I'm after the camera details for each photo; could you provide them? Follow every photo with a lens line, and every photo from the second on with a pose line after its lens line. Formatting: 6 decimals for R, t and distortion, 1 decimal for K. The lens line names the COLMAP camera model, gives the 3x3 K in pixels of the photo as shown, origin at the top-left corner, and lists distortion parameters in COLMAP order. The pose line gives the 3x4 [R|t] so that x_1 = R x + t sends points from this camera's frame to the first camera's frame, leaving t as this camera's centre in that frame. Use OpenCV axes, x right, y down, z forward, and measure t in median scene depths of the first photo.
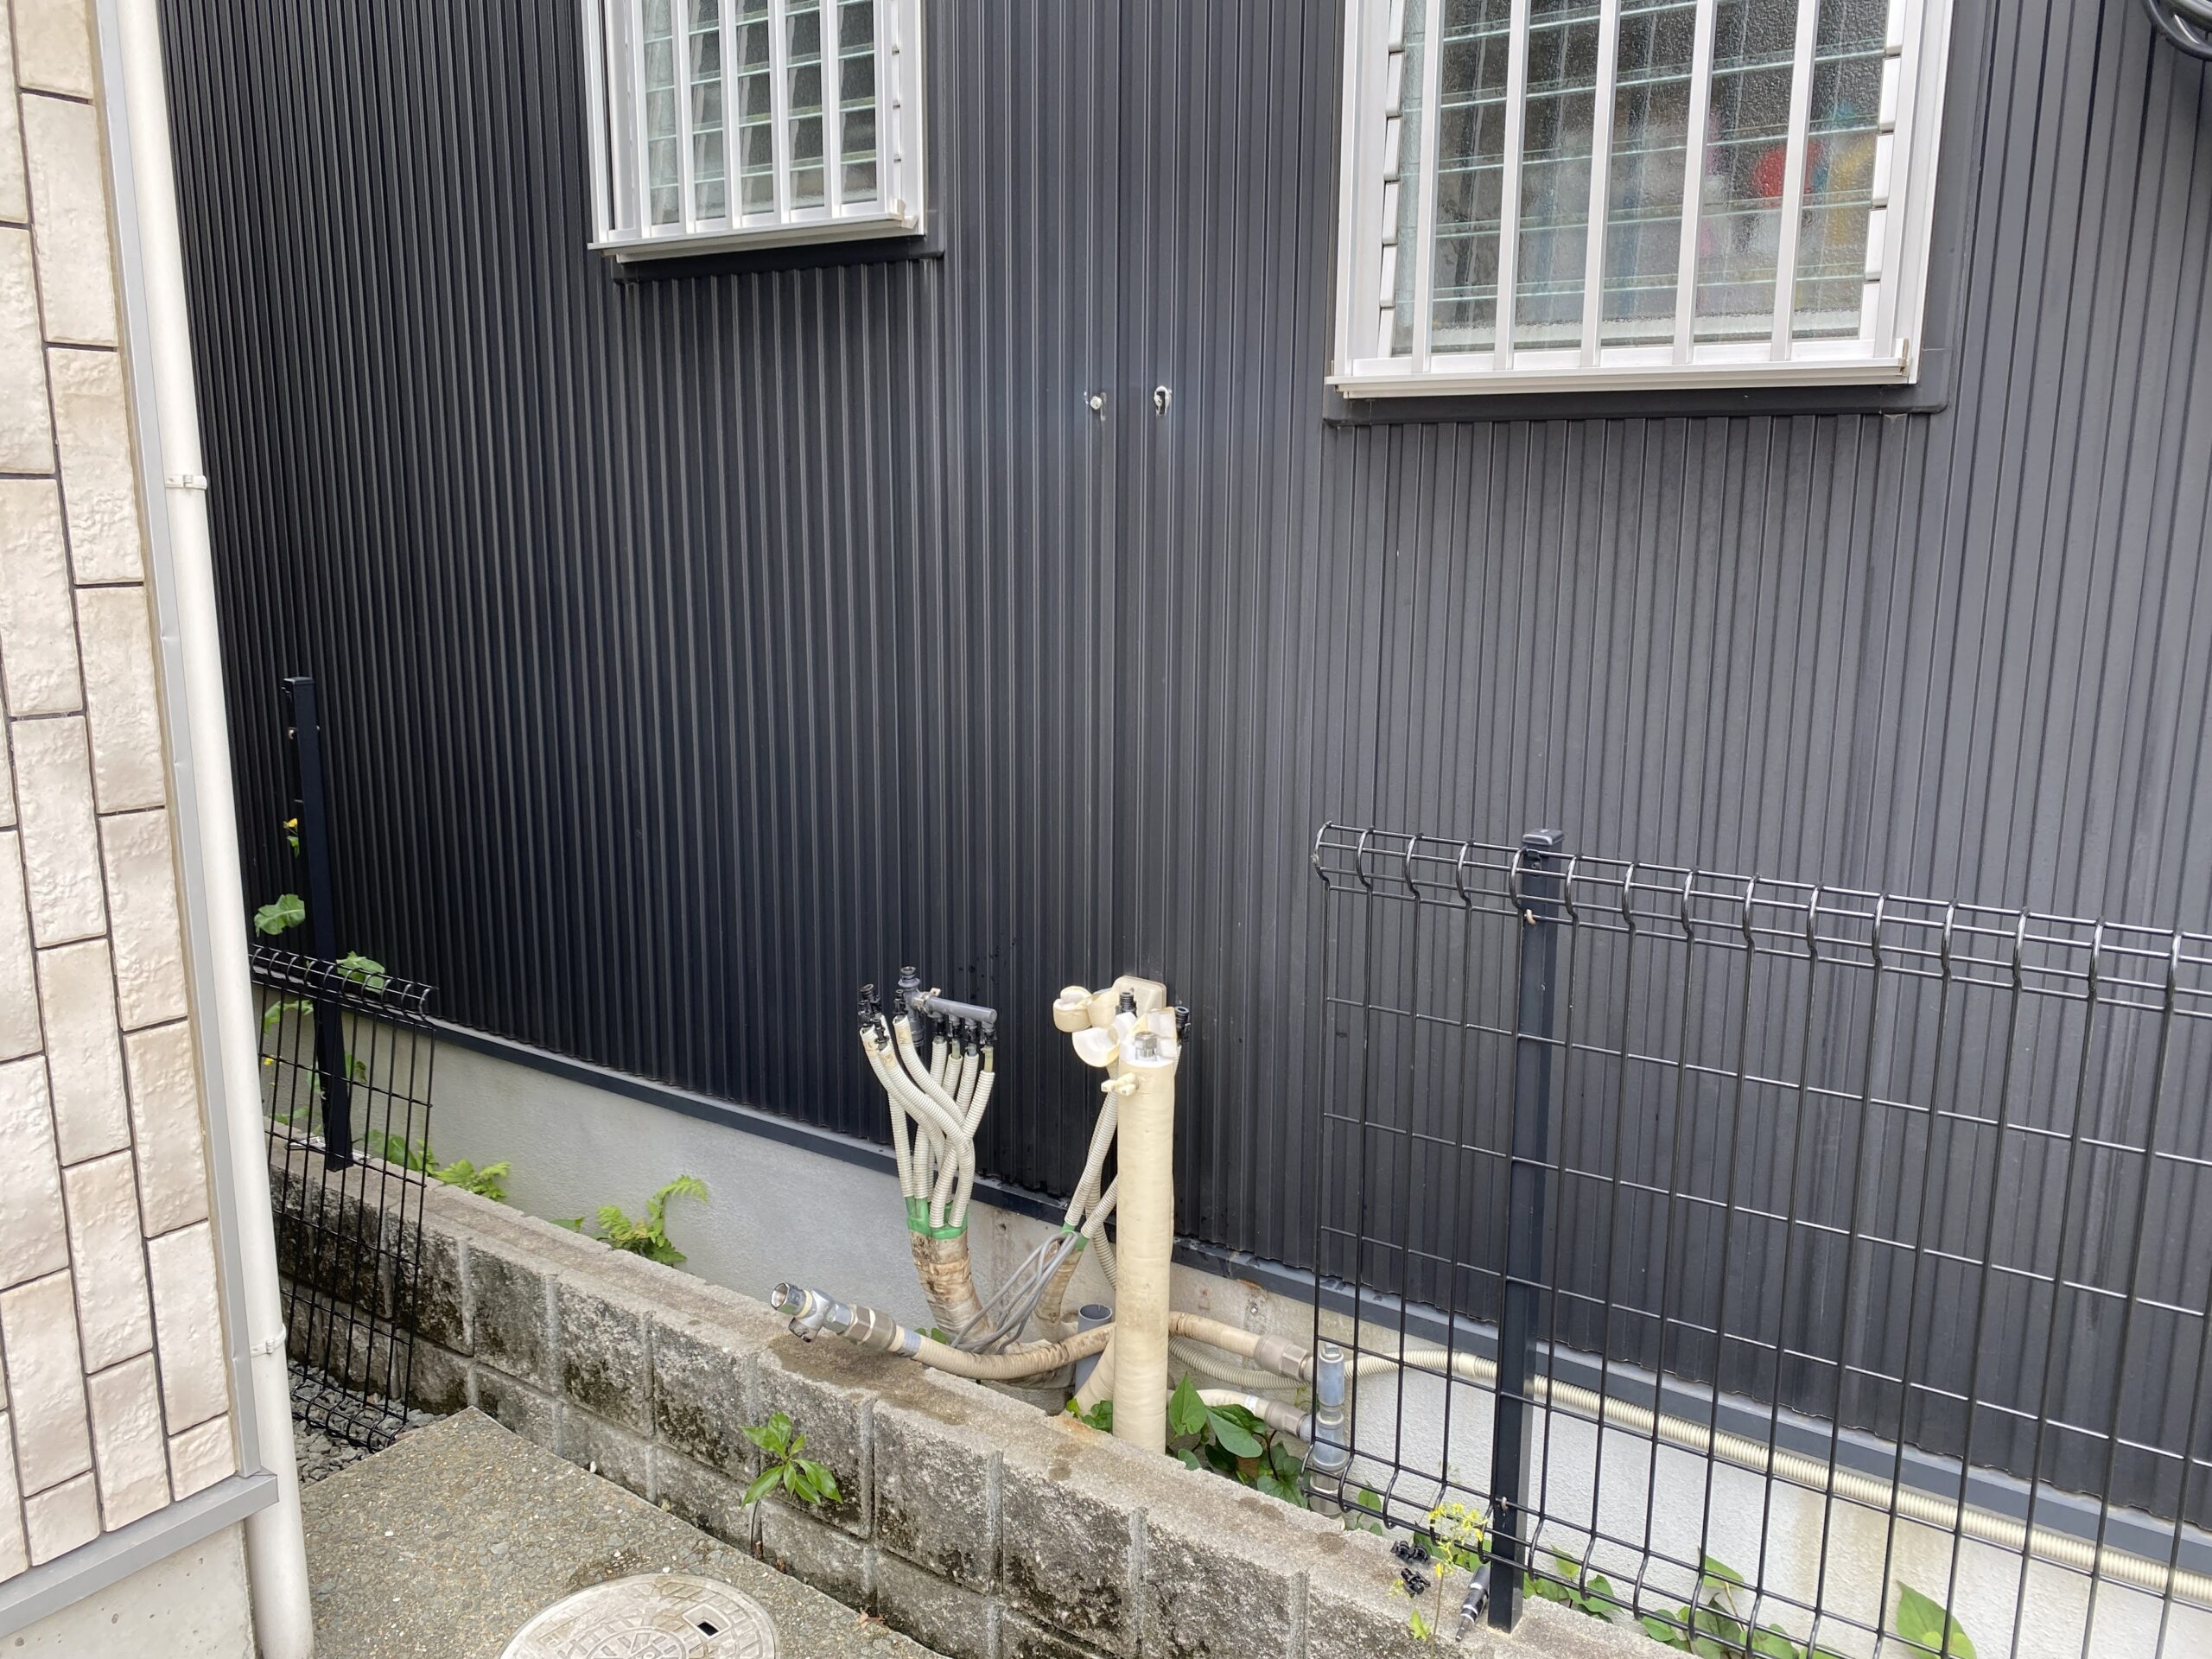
lens RADIAL K [[1724.3, 0, 1095.7], [0, 1724.3, 824.5], [0, 0, 1]] dist [0.032303, -0.029135]
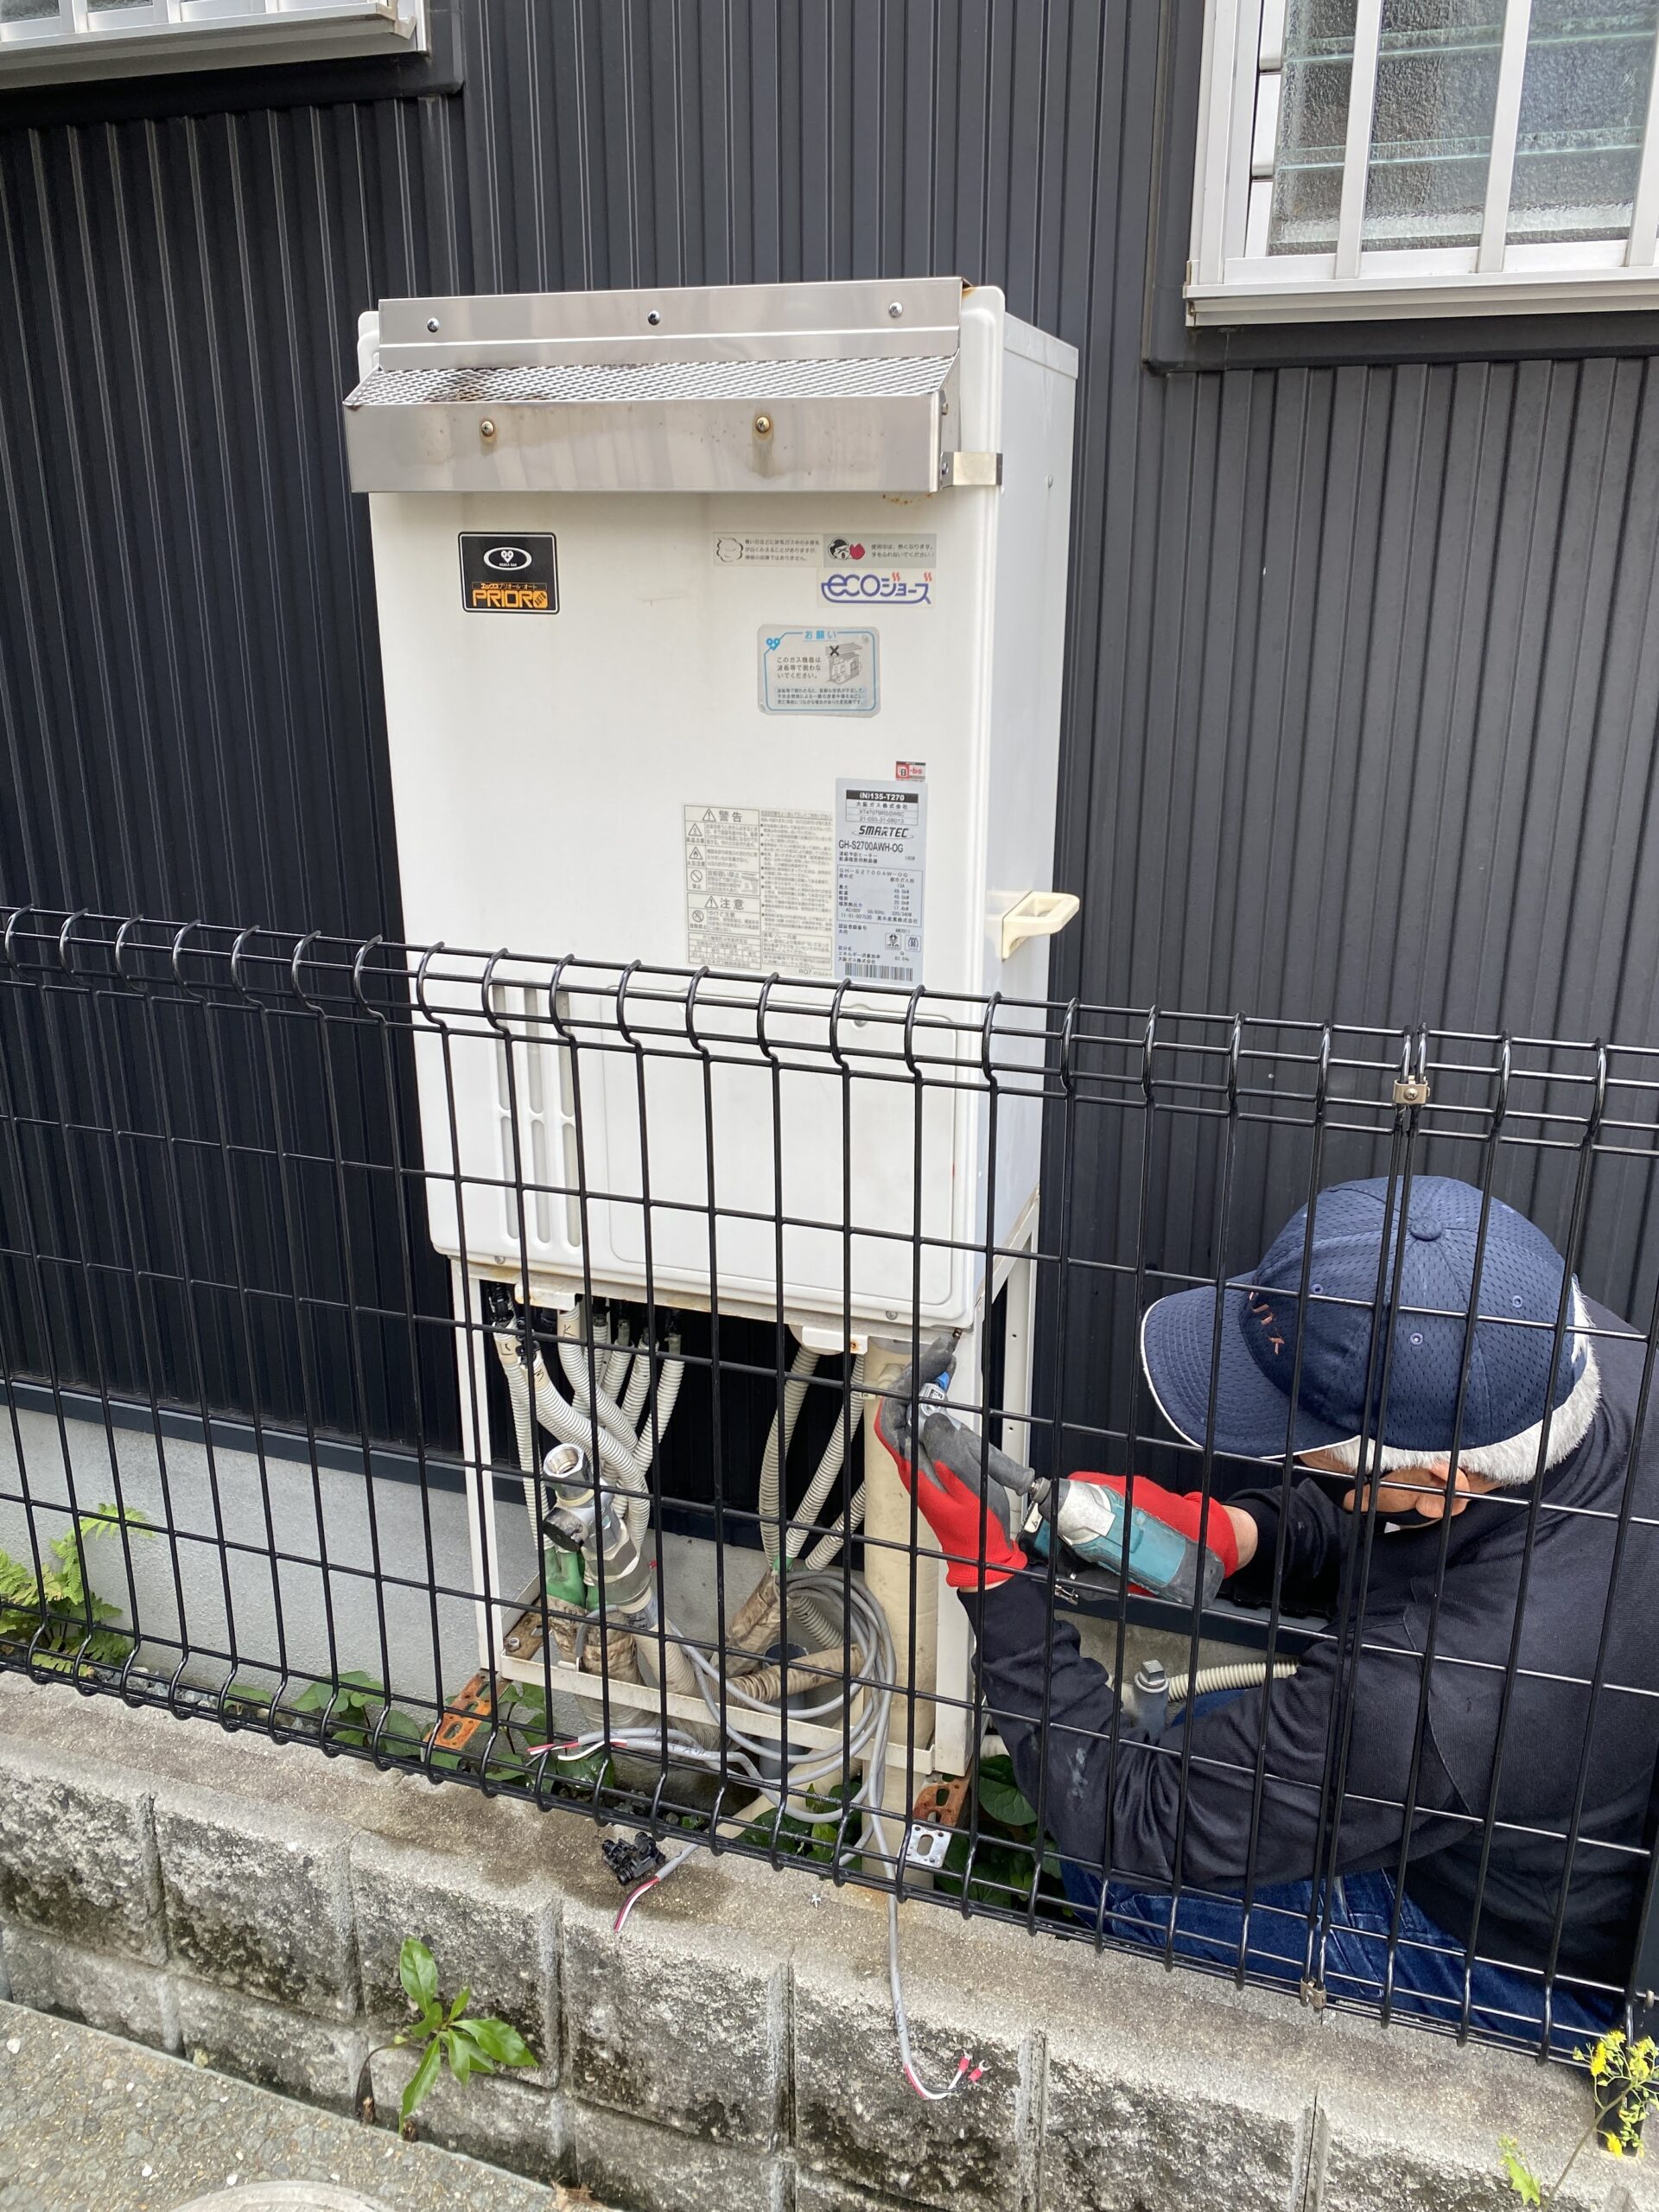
lens RADIAL K [[1724.3, 0, 839.9], [0, 1724.3, 1089.6], [0, 0, 1]] dist [0.032303, -0.029135]
pose [[0.961378, -0.089826, 0.260160, -0.183551], [0.057894, 0.990094, 0.127915, -0.057444], [-0.269073, -0.107913, 0.957055, 0.402317]]
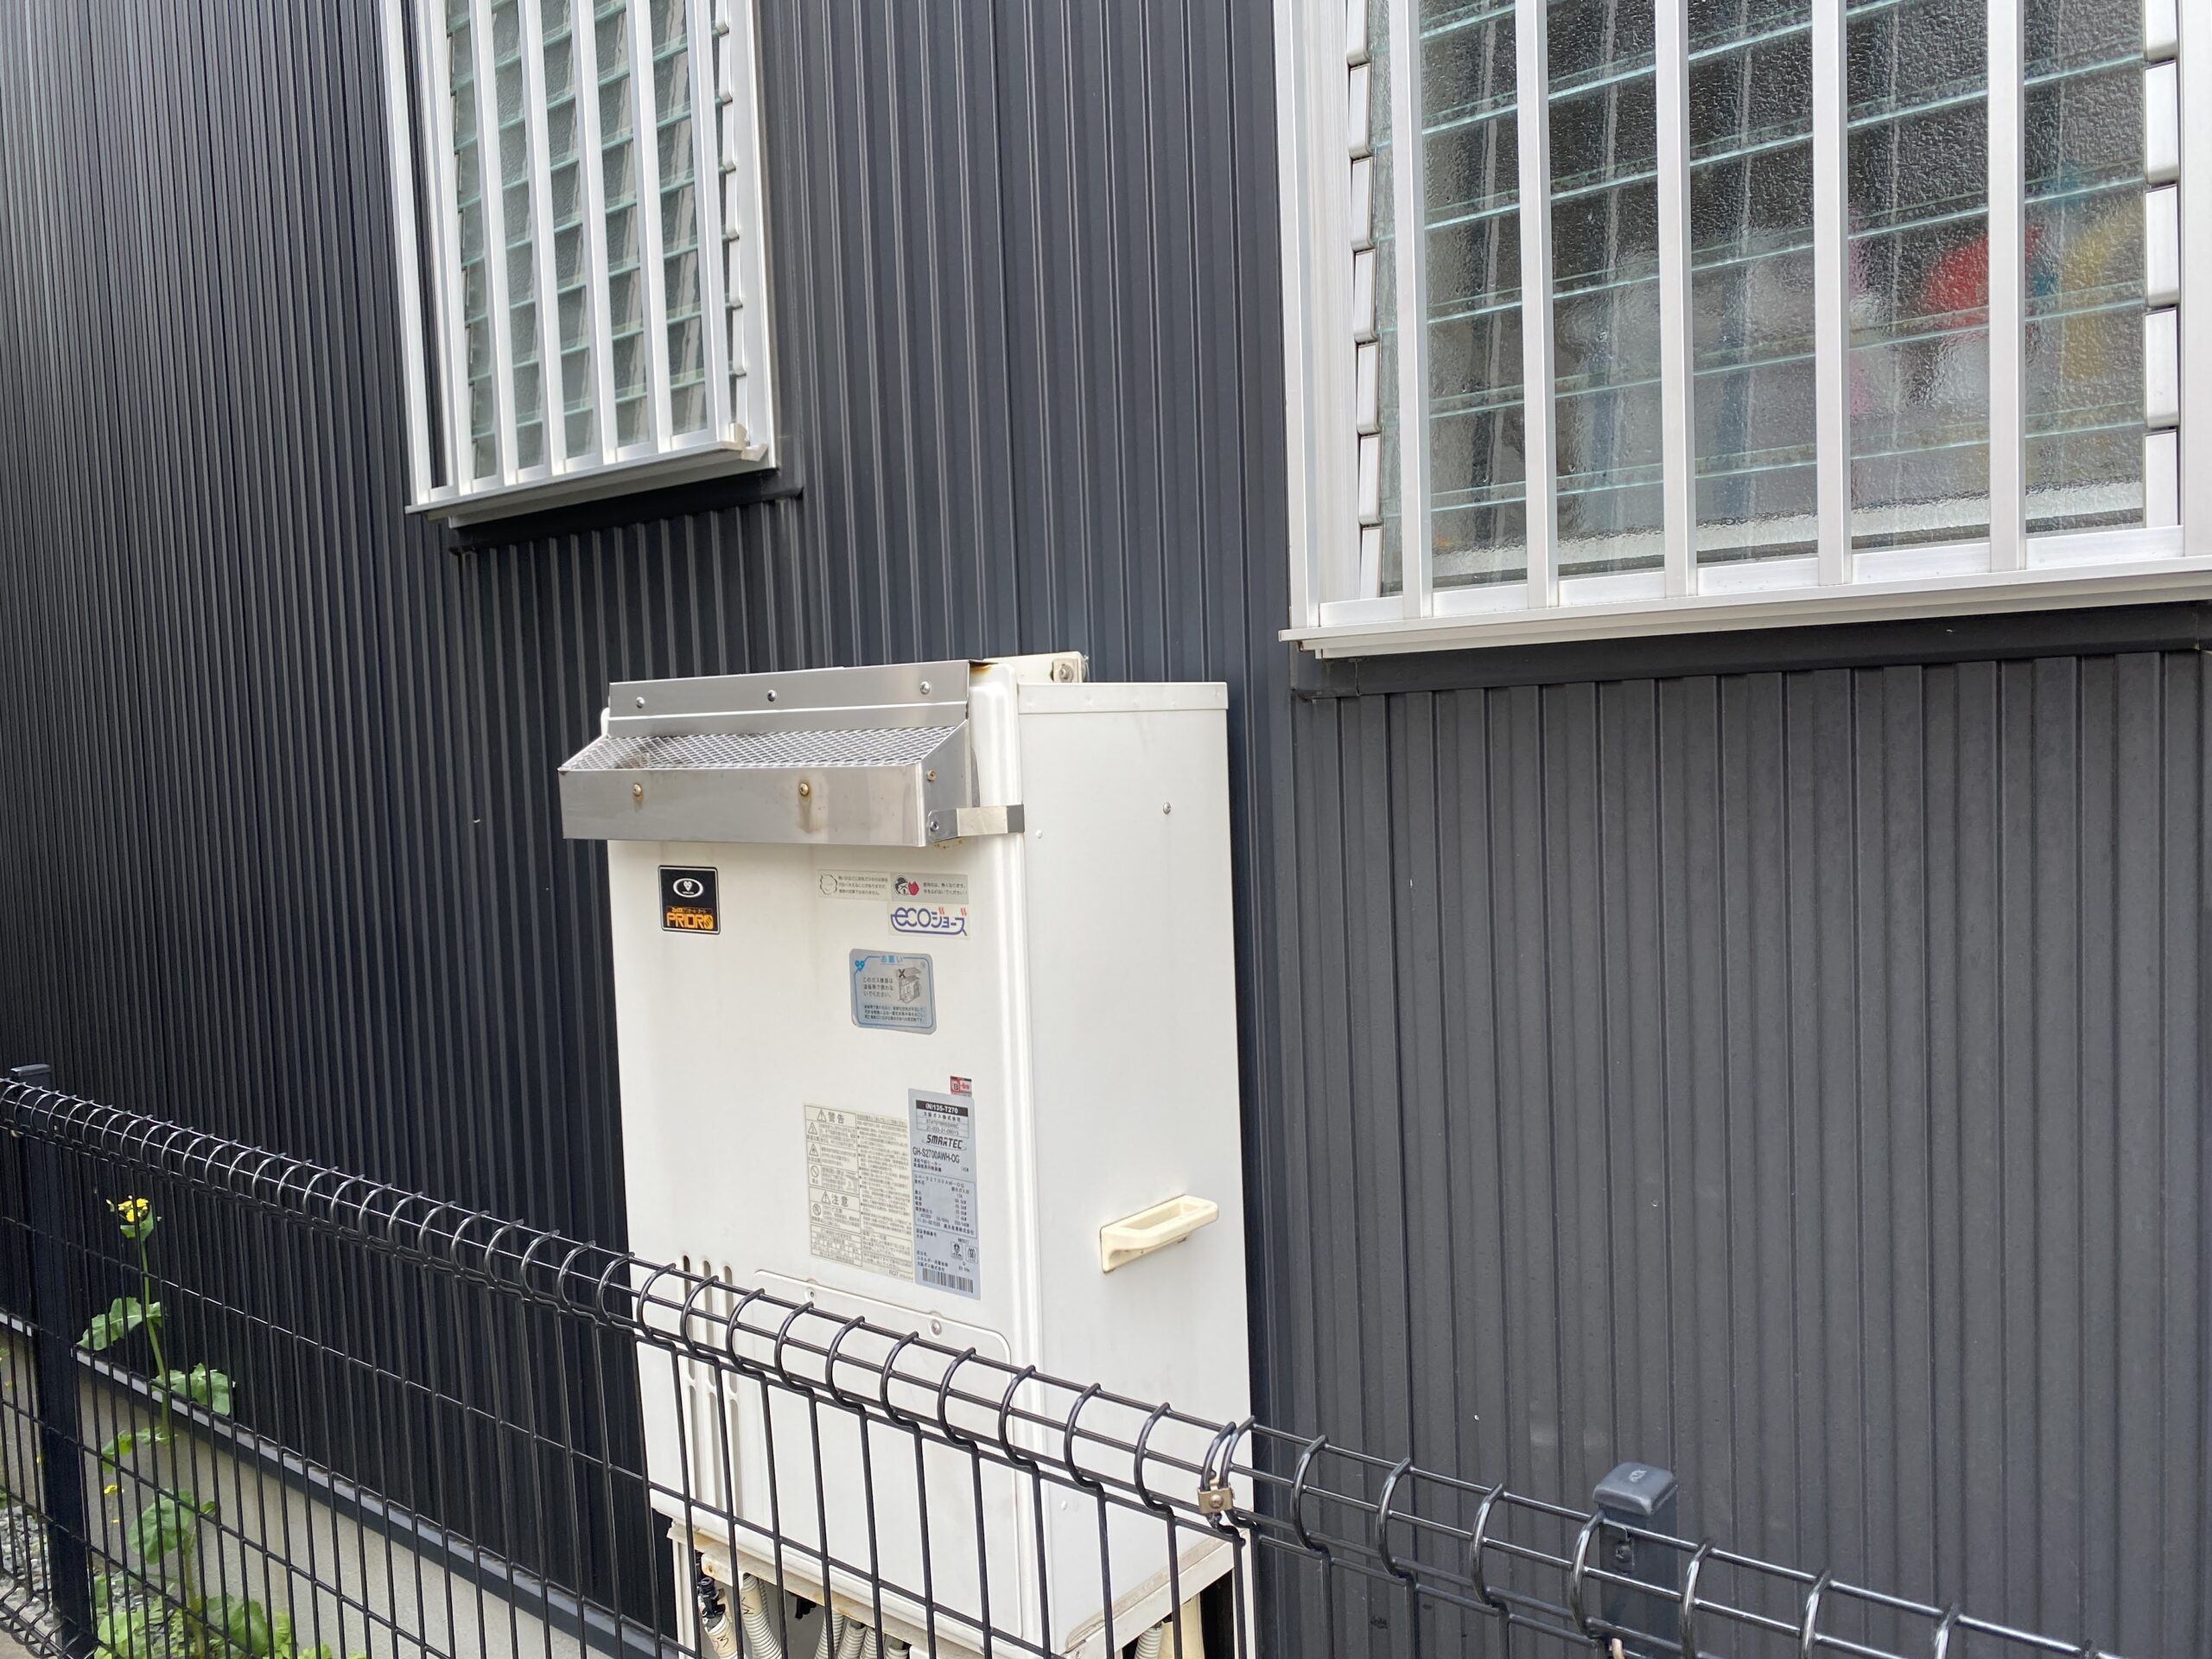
lens RADIAL K [[1724.3, 0, 1093.4], [0, 1724.3, 844.6], [0, 0, 1]] dist [0.032303, -0.029135]
pose [[0.995045, -0.038044, -0.091855, 0.121301], [0.026165, 0.991528, -0.127231, -0.096216], [0.095917, 0.124197, 0.987611, 0.354728]]
